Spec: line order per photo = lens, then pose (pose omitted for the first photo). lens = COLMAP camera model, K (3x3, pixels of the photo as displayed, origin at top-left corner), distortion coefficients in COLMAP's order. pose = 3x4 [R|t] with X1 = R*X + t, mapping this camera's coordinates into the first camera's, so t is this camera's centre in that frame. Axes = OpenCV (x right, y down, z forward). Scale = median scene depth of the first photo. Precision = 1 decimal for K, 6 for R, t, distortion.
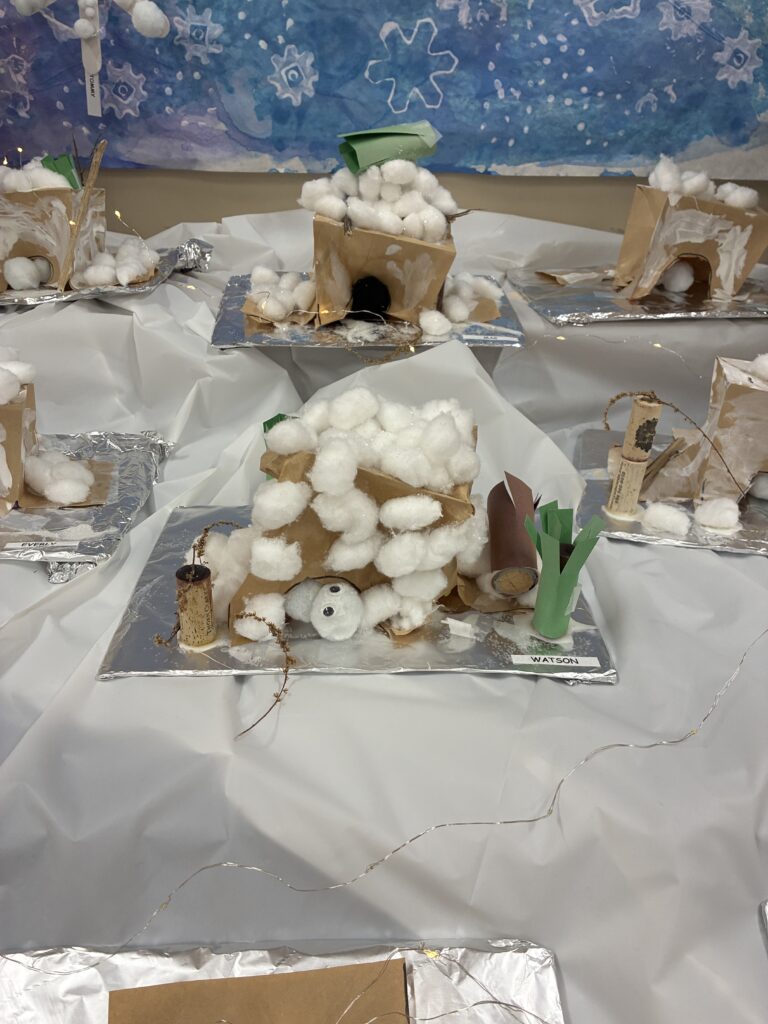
lens RADIAL K [[781.8, 0, 384.0], [0, 781.8, 512.0], [0, 0, 1]] dist [0.047440, -0.056243]
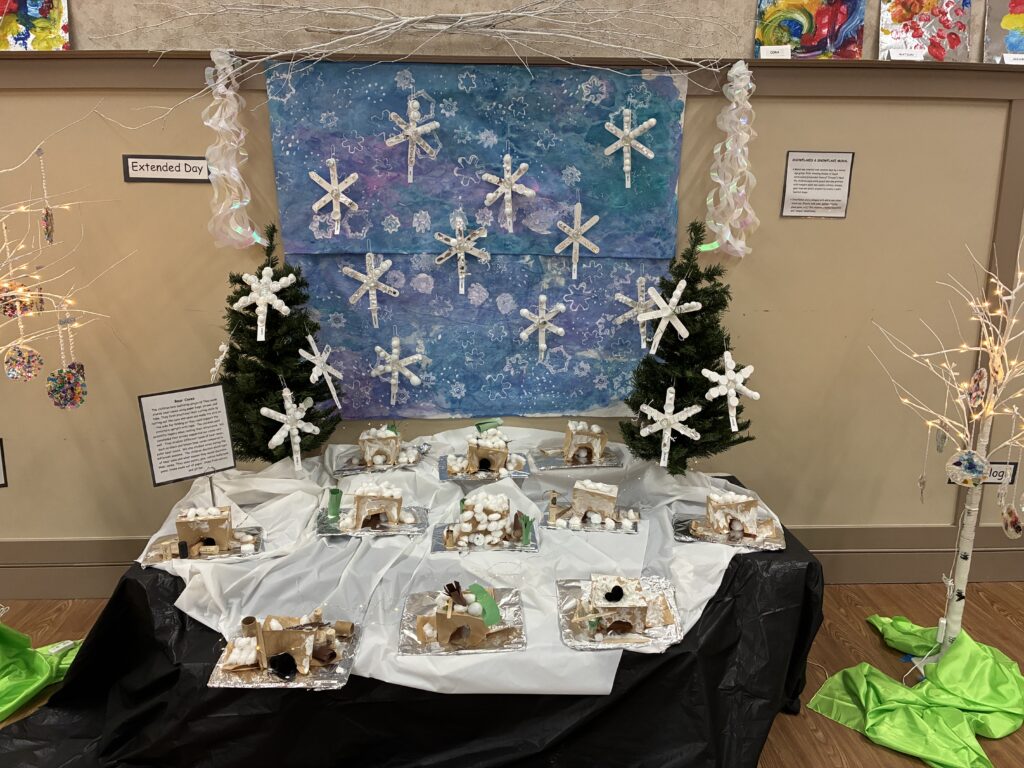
lens RADIAL K [[786.8, 0, 524.4], [0, 786.8, 380.6], [0, 0, 1]] dist [0.116100, -0.164635]
pose [[0.998922, -0.025098, 0.039055, 0.030602], [0.035148, 0.958457, -0.283064, 0.356399], [-0.030328, 0.284132, 0.958305, -2.412648]]
